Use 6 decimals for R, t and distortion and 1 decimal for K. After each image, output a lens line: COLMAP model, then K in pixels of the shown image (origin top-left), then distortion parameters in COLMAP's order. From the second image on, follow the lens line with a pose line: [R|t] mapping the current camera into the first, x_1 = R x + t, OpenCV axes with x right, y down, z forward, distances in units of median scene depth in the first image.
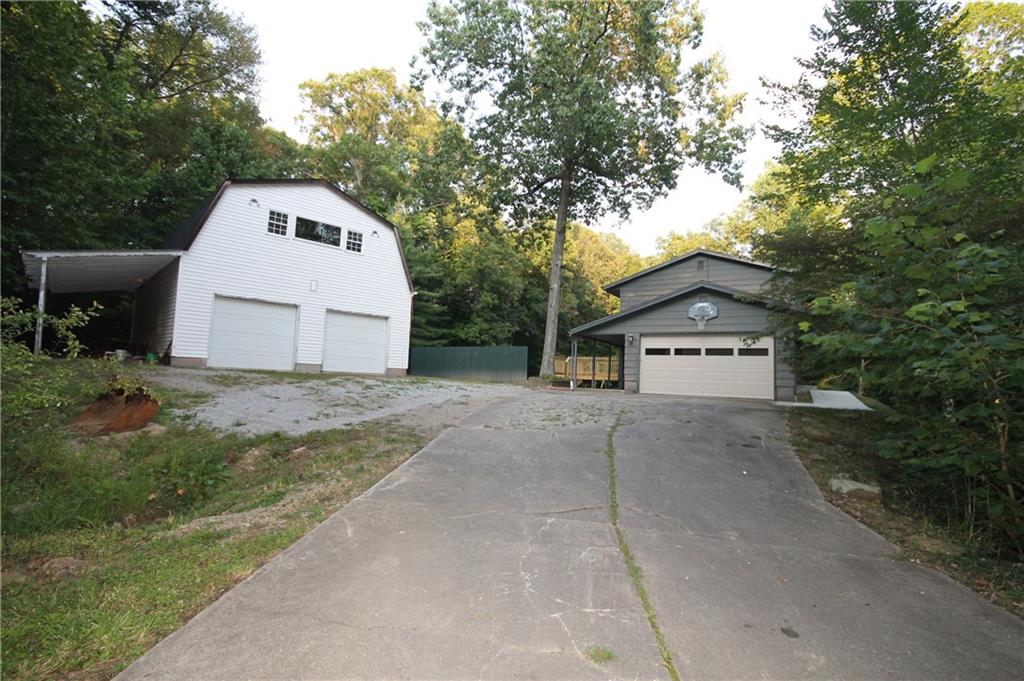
lens RADIAL K [[490.6, 0, 511.7], [0, 490.6, 342.1], [0, 0, 1]] dist [0.004919, -0.001602]
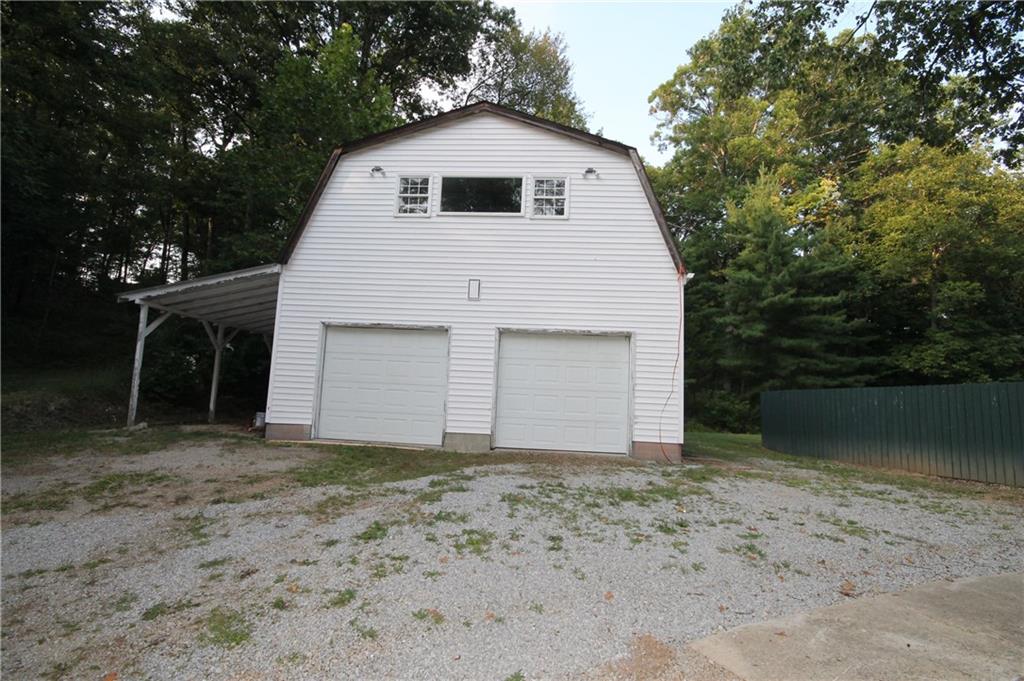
lens RADIAL K [[490.6, 0, 516.4], [0, 490.6, 346.6], [0, 0, 1]] dist [0.004919, -0.001602]
pose [[0.677605, -0.100437, -0.728535, 0.022373], [0.041663, 0.994282, -0.098322, 0.004136], [0.734245, 0.036271, 0.677915, 0.605718]]
